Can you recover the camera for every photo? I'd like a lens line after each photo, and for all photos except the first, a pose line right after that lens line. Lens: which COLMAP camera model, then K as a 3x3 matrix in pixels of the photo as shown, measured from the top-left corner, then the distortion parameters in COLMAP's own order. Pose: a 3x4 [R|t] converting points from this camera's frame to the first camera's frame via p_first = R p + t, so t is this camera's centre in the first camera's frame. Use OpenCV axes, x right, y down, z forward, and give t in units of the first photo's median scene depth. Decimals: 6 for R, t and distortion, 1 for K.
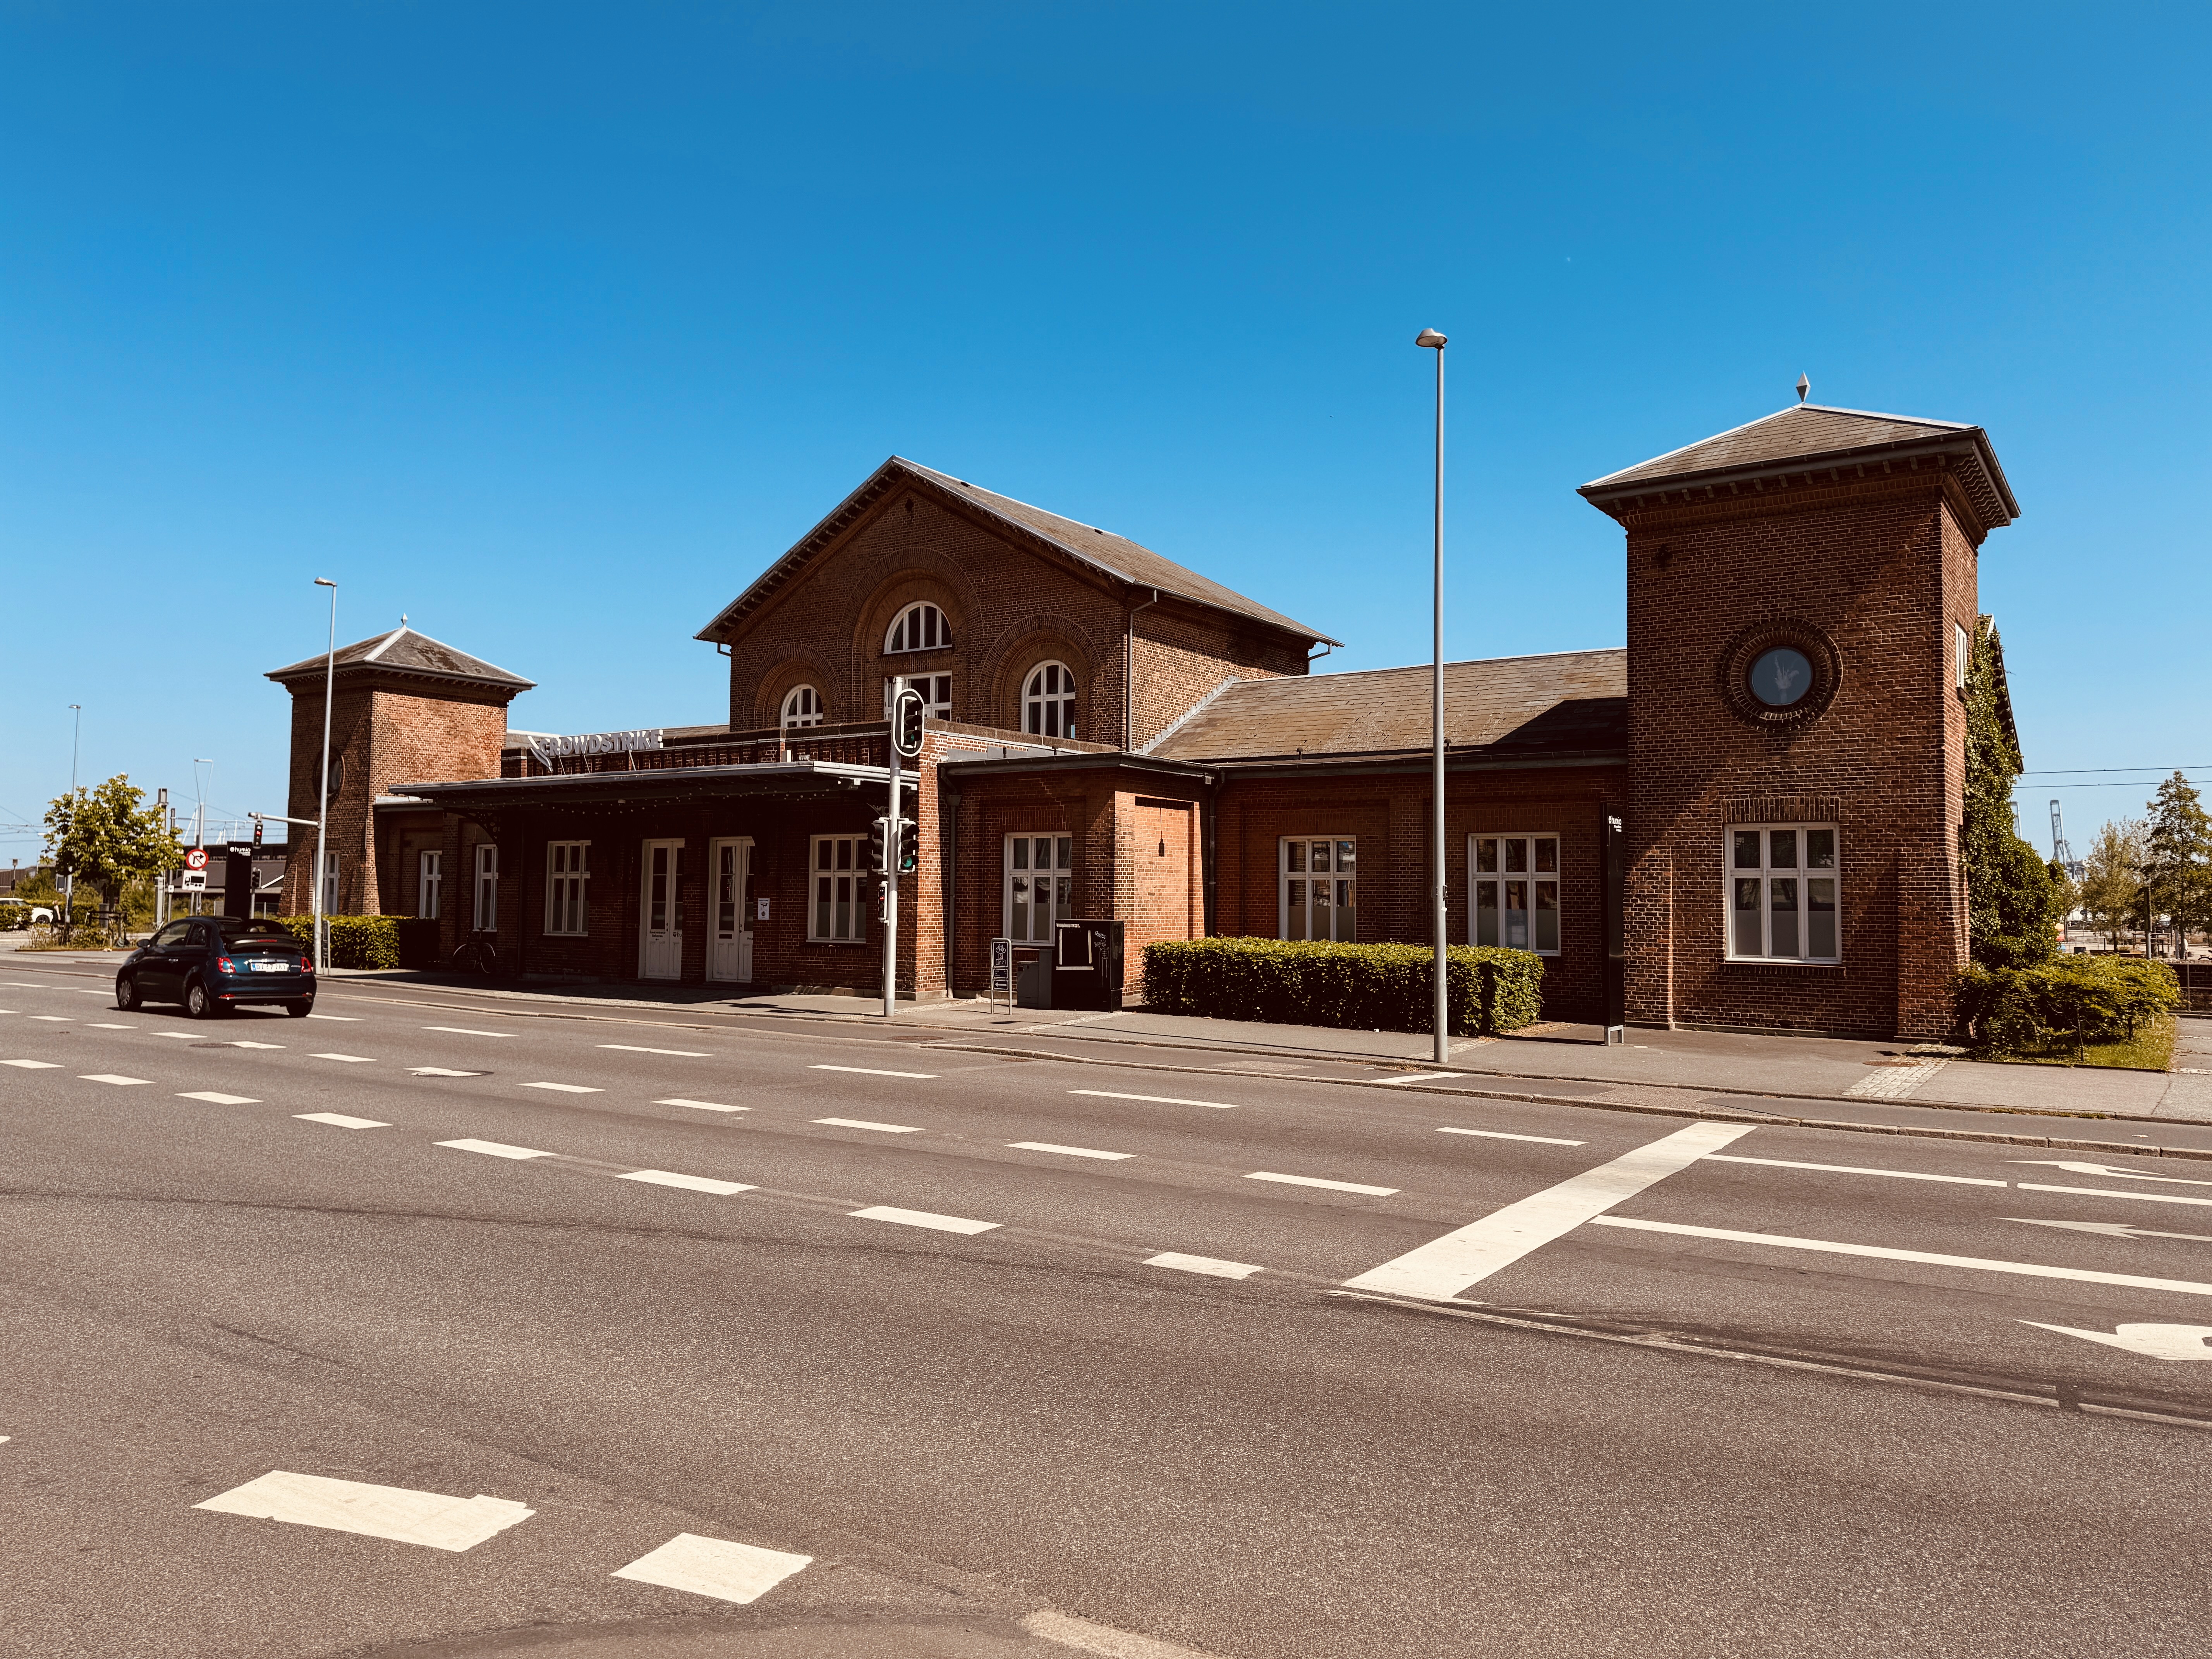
lens RADIAL K [[1546.8, 0, 1103.8], [0, 1546.8, 823.9], [0, 0, 1]] dist [0.110649, -0.174004]
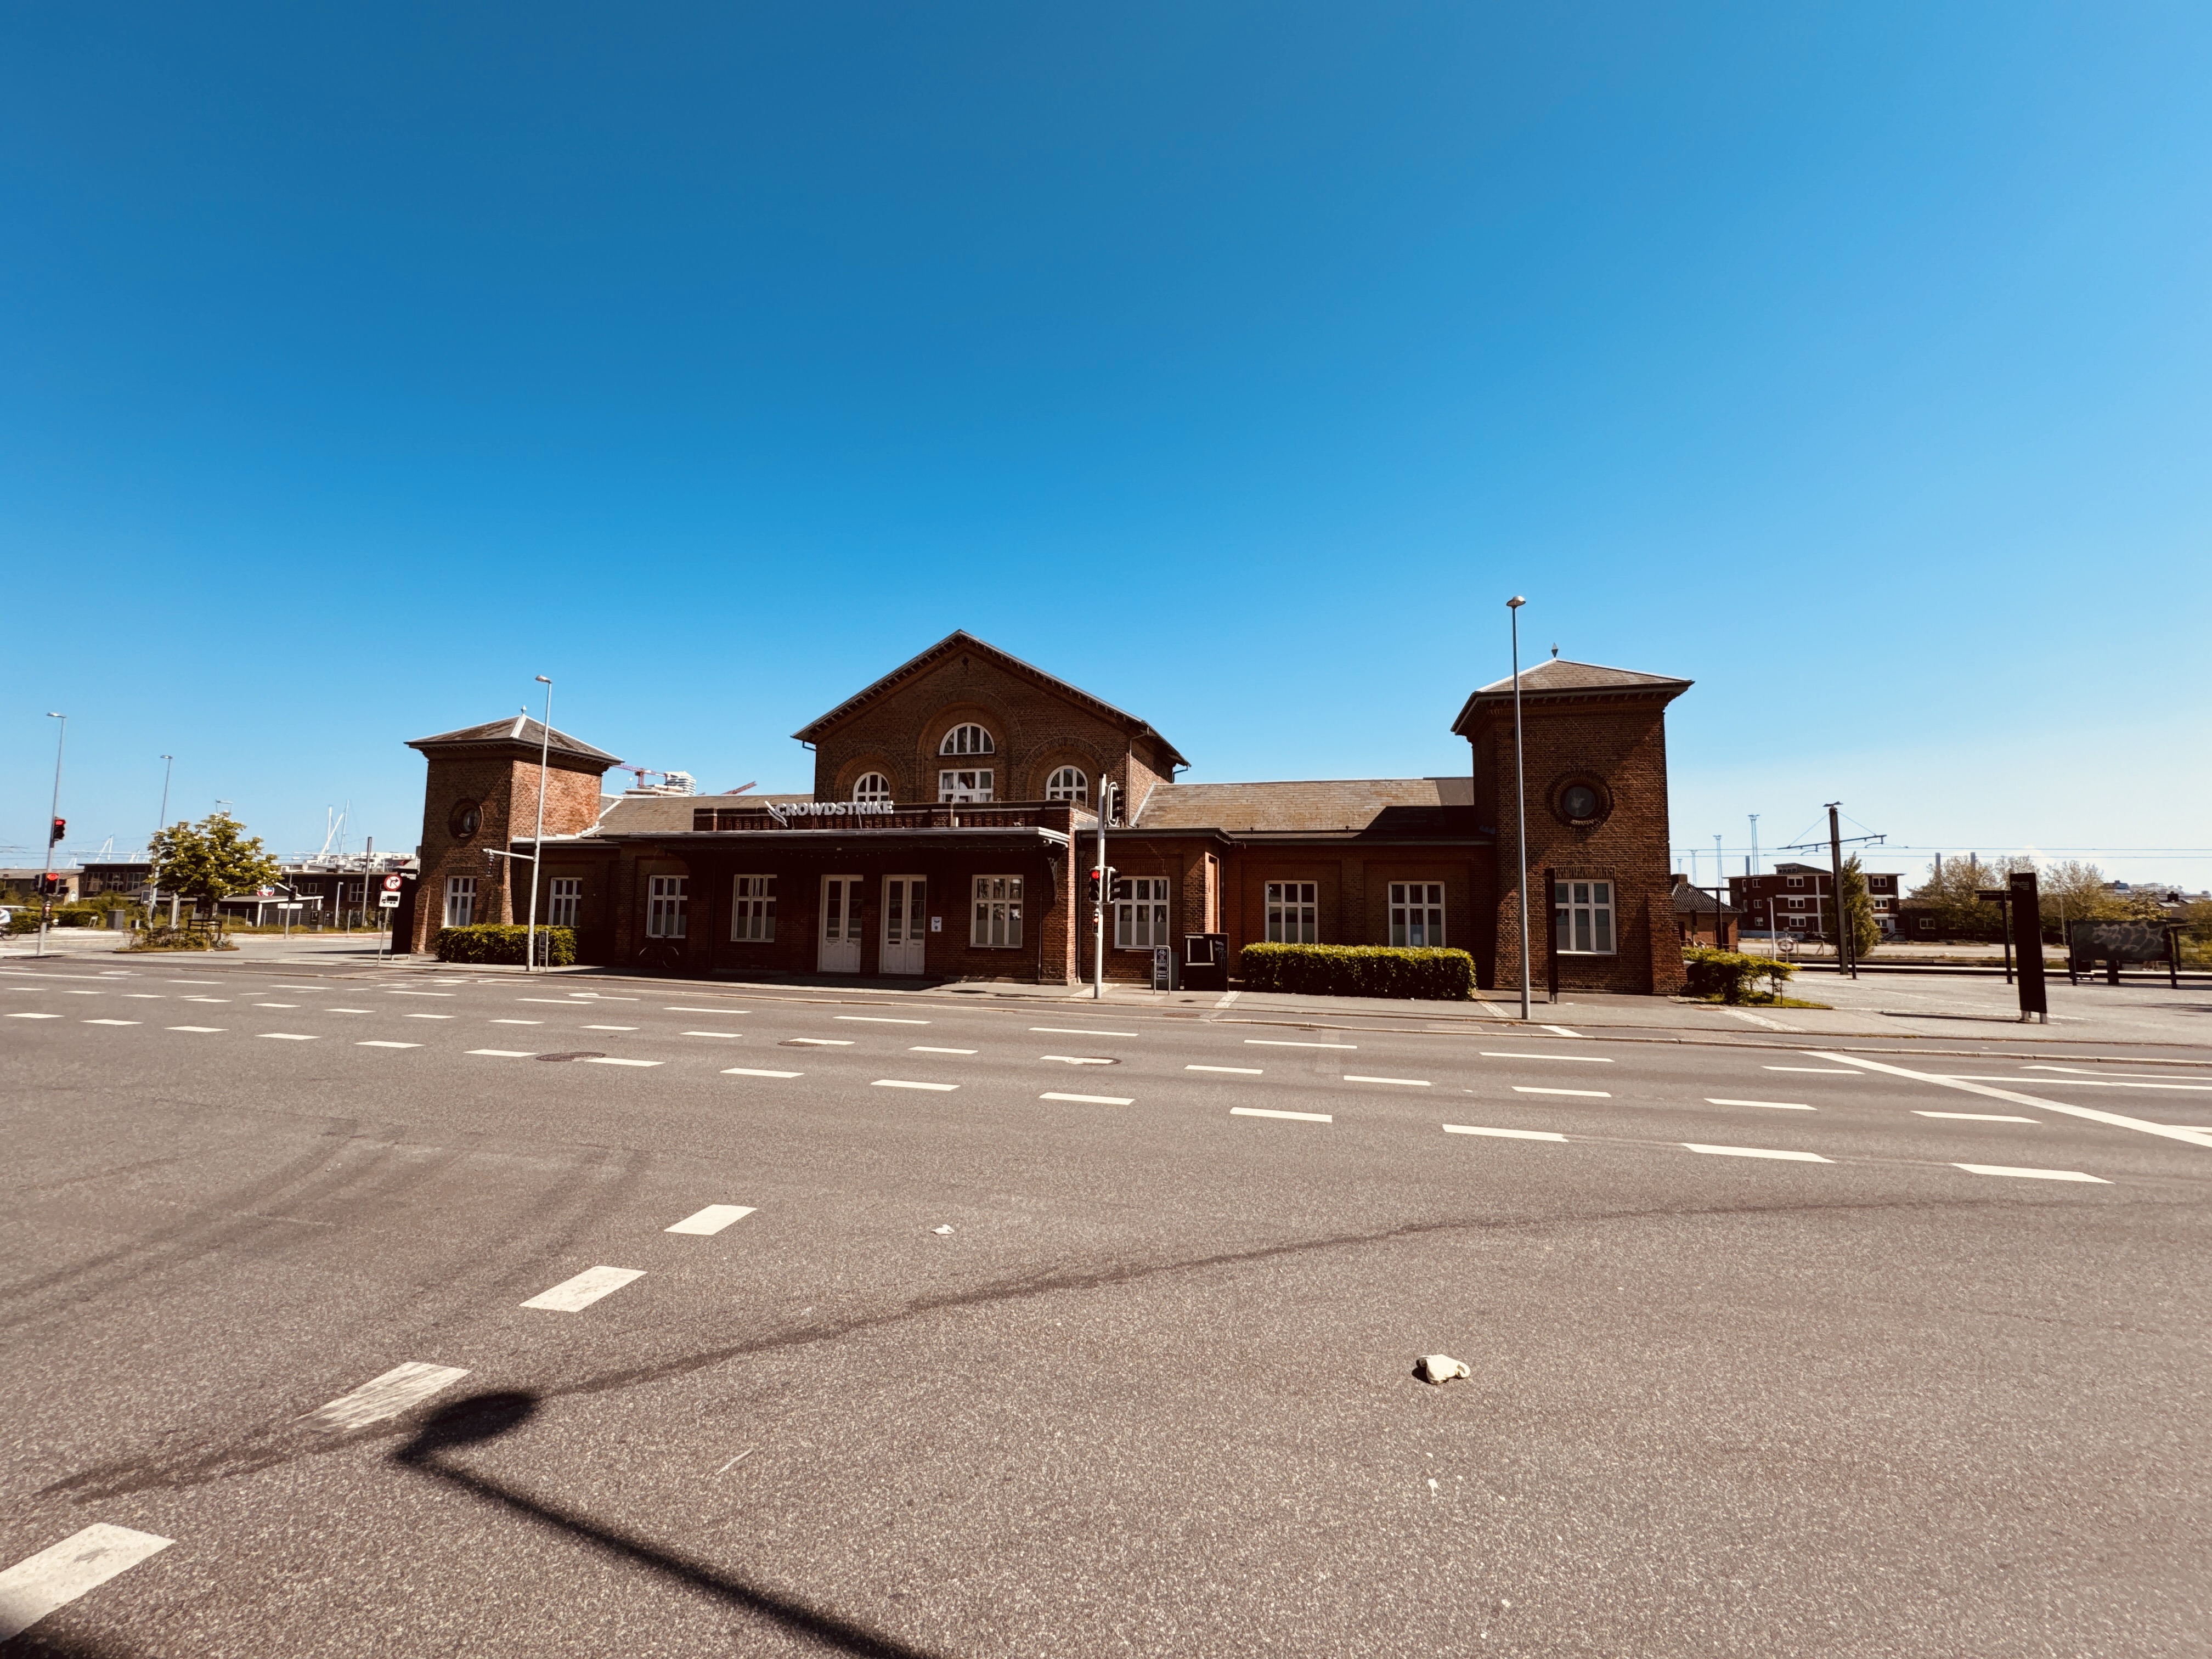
lens RADIAL K [[892.1, 0, 1106.0], [0, 892.1, 829.5], [0, 0, 1]] dist [-0.007799, 0.000393]
pose [[0.940883, 0.032460, 0.337173, -0.314366], [-0.019852, 0.998971, -0.040774, -0.003557], [-0.338150, 0.031670, 0.940559, 0.129521]]
